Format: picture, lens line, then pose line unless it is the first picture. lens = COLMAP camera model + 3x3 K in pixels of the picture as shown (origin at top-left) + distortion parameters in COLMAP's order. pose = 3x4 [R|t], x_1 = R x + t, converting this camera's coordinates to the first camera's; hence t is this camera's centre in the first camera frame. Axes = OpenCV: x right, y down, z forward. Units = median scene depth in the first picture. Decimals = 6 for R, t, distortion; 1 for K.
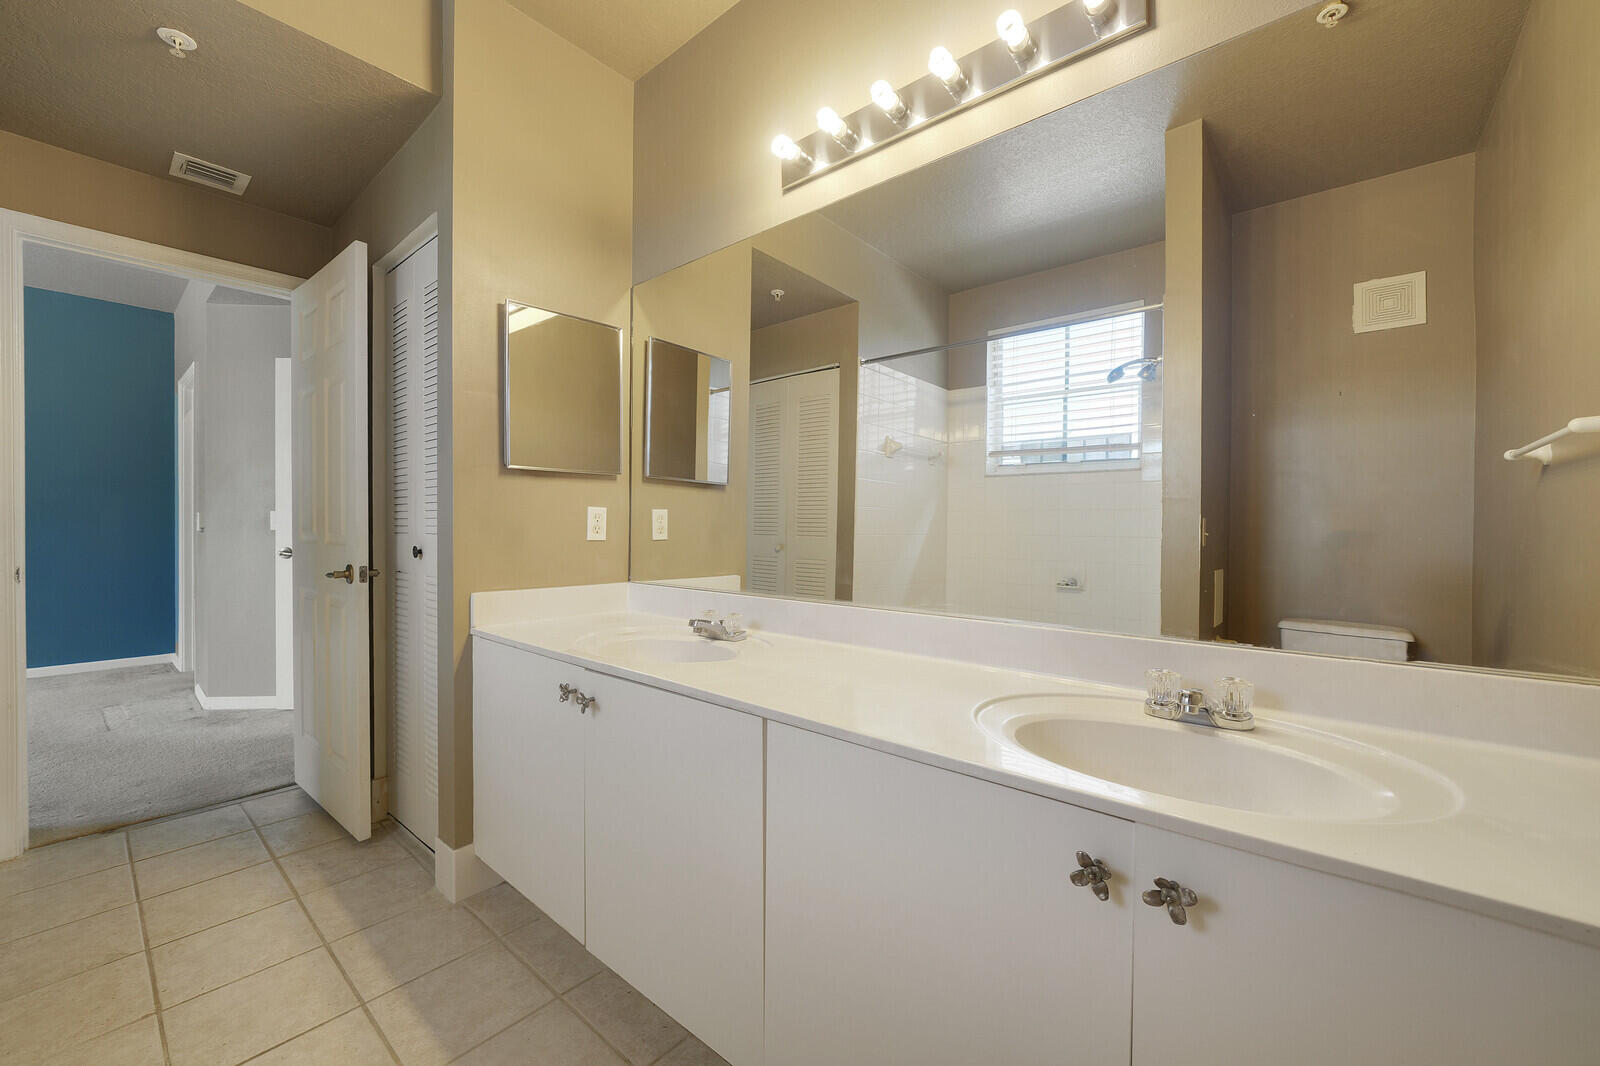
lens RADIAL K [[615.2, 0, 800.0], [0, 615.2, 533.0], [0, 0, 1]] dist [-0.012473, -0.000090]
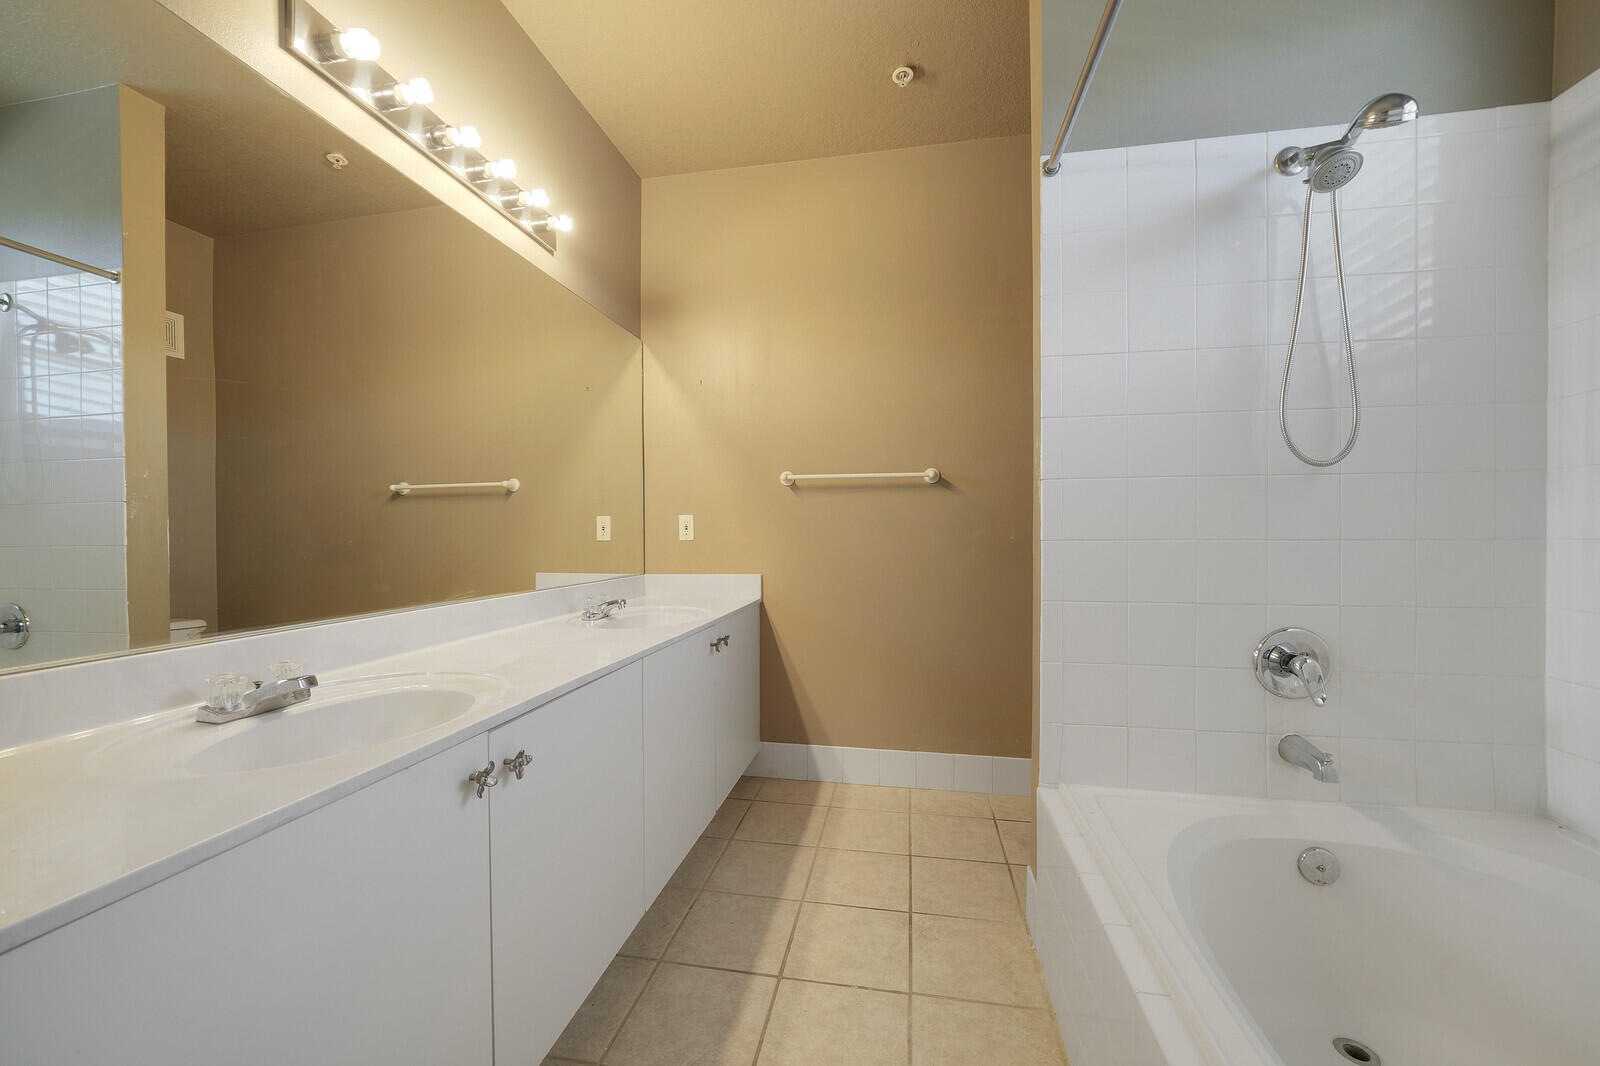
lens RADIAL K [[633.5, 0, 788.5], [0, 633.5, 529.9], [0, 0, 1]] dist [-0.003117, 0.000070]
pose [[-0.498932, 0.000607, 0.866641, -1.158442], [0.009670, 0.999941, 0.004867, -0.007097], [-0.866587, 0.010809, -0.498909, 1.079277]]
